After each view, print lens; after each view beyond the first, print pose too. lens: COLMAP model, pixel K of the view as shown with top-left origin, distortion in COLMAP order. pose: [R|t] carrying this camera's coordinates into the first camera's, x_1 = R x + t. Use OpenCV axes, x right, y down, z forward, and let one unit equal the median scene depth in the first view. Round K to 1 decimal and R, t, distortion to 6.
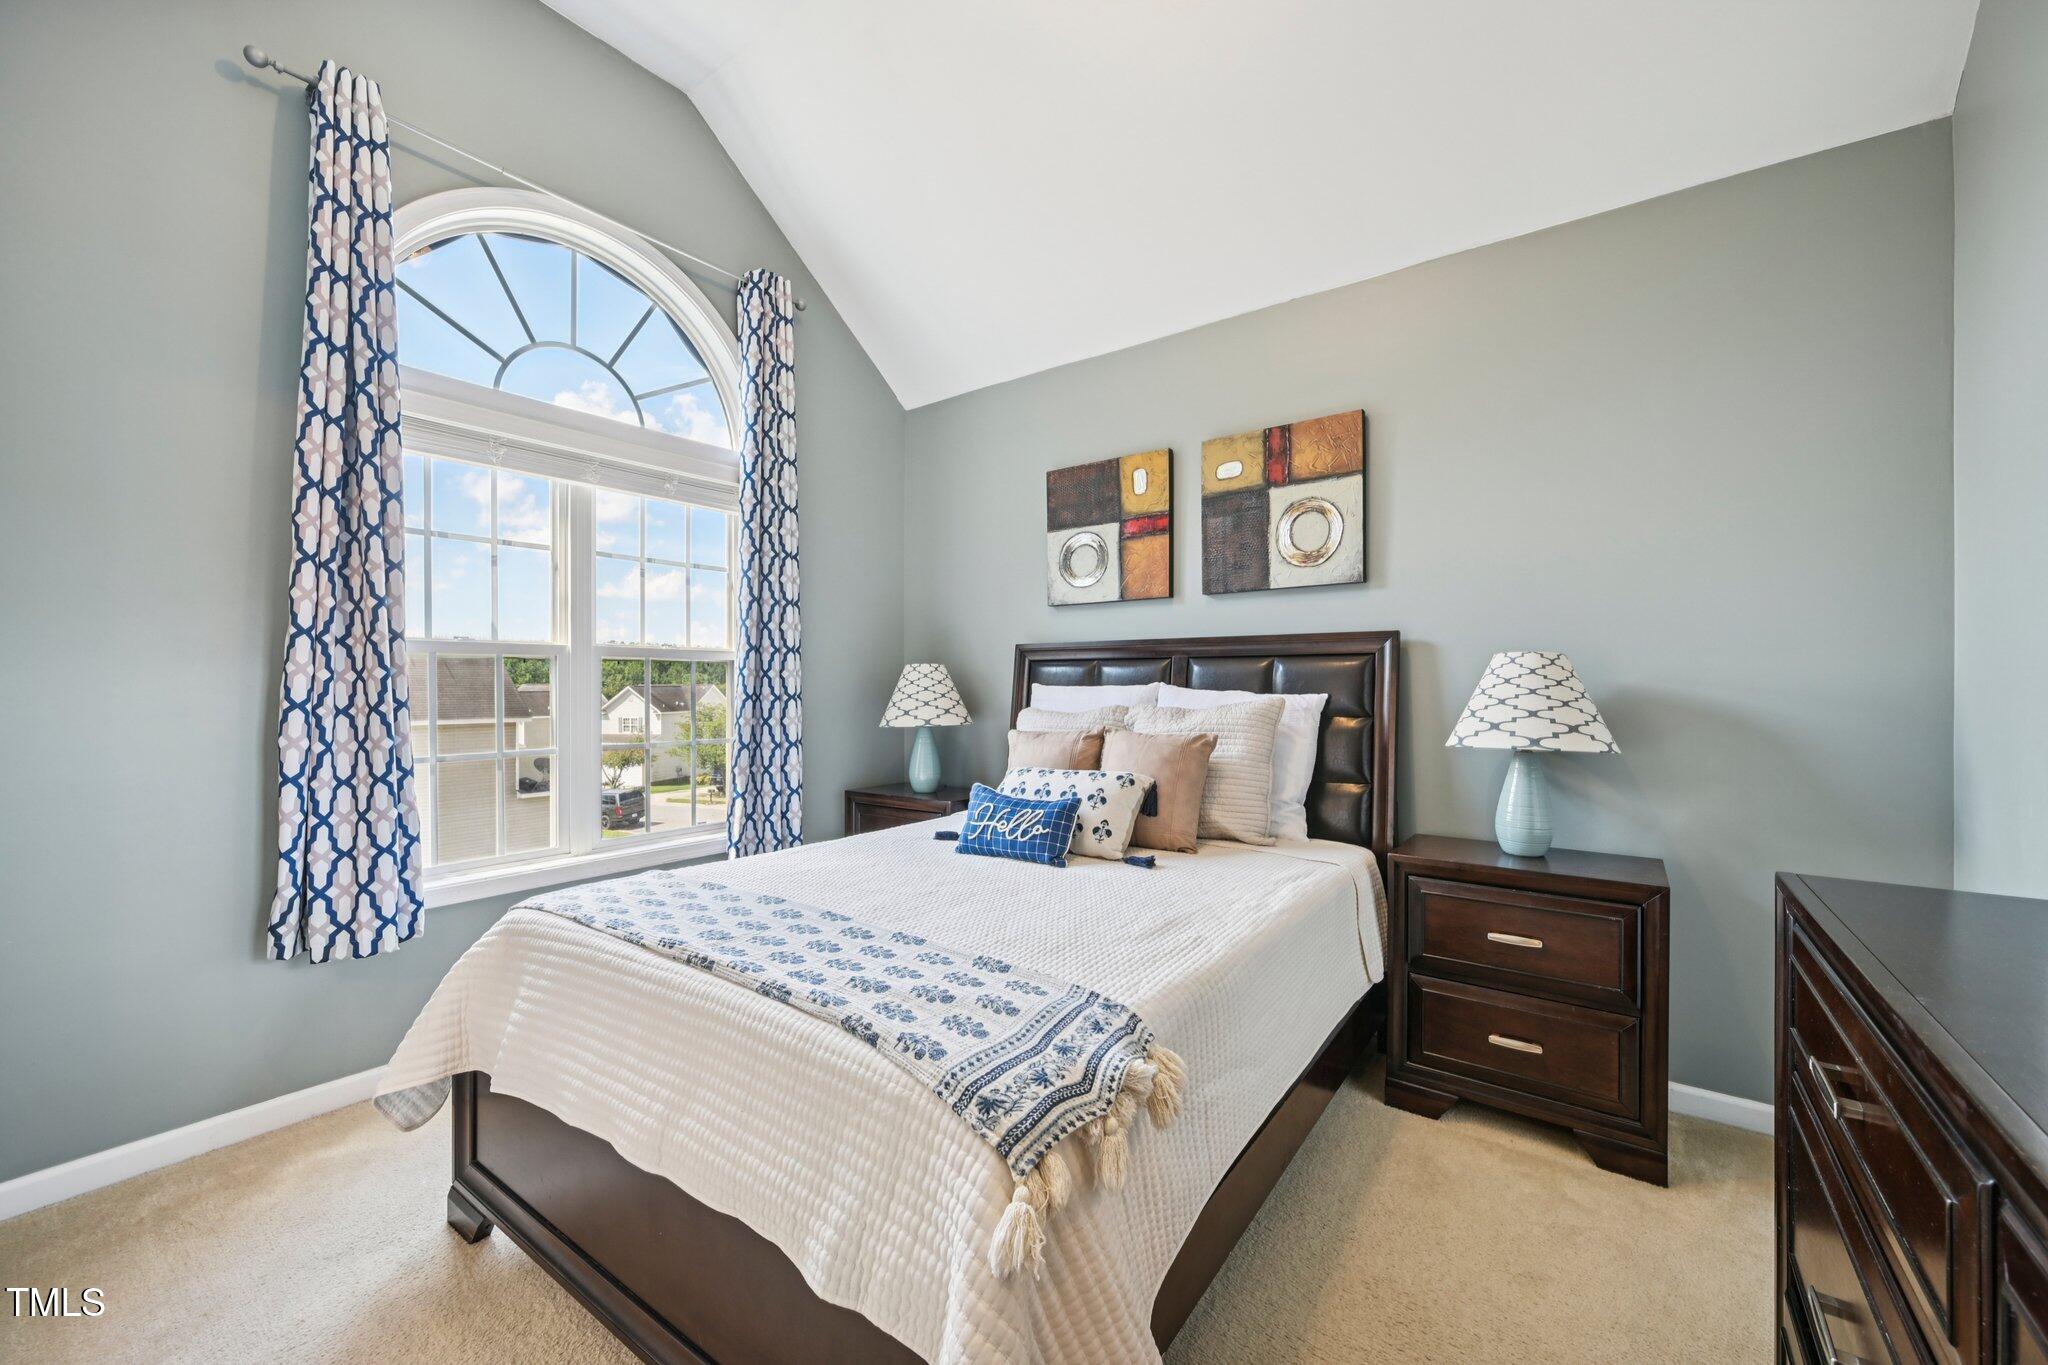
lens RADIAL K [[806.2, 0, 1019.5], [0, 806.2, 692.6], [0, 0, 1]] dist [-0.001501, -0.000315]
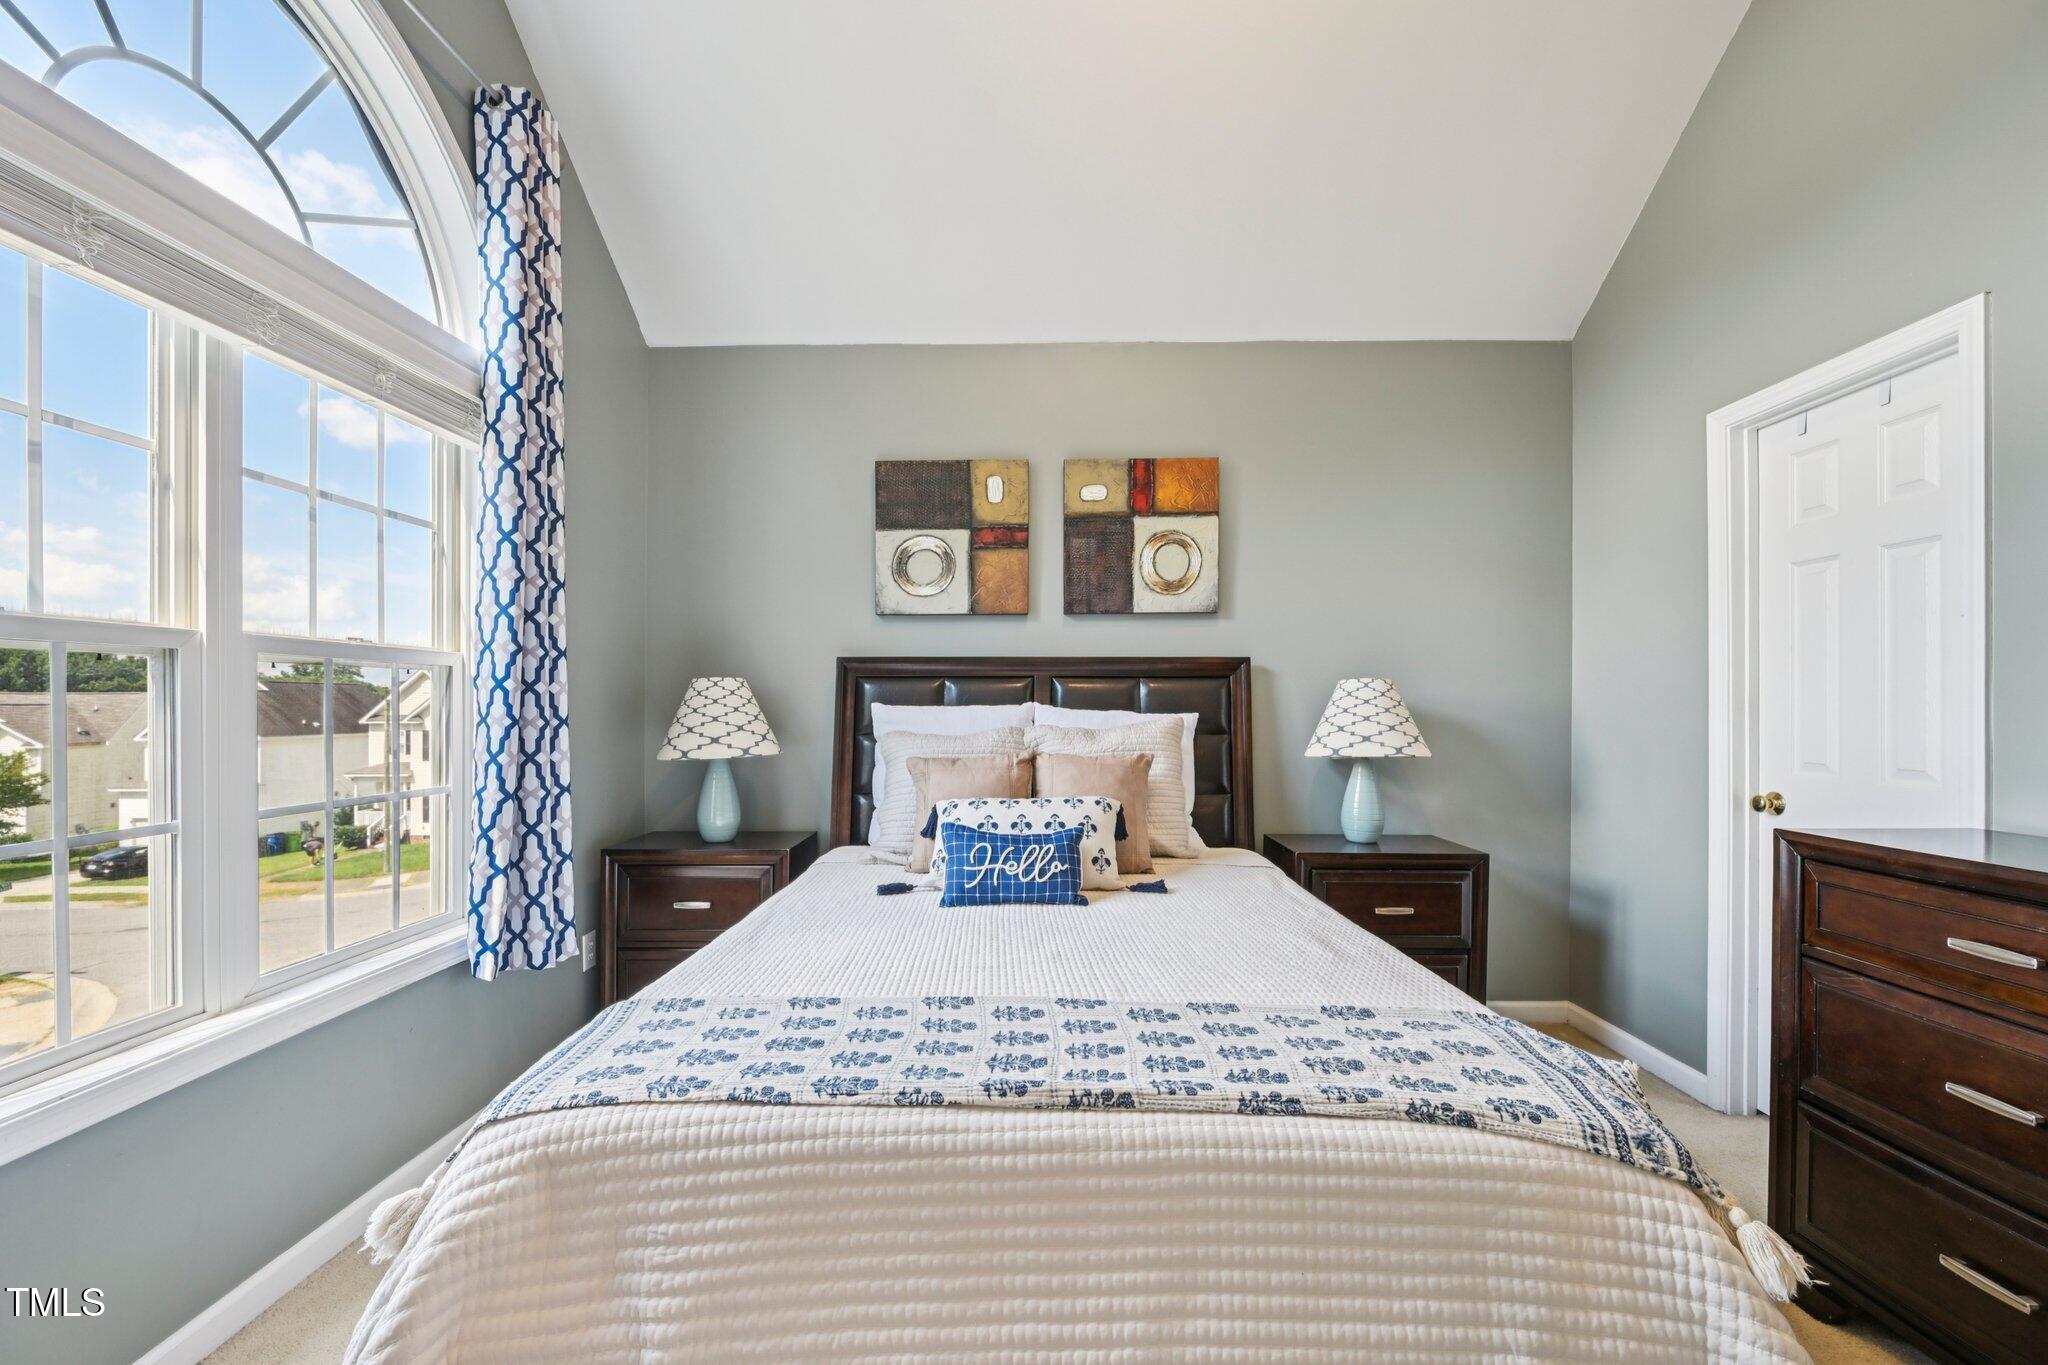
lens RADIAL K [[817.0, 0, 1022.5], [0, 817.0, 710.4], [0, 0, 1]] dist [-0.009651, 0.006323]
pose [[0.812624, -0.003975, 0.582775, -0.436786], [0.004381, 0.999990, 0.000712, -0.003659], [-0.582772, 0.001975, 0.812633, 0.231912]]
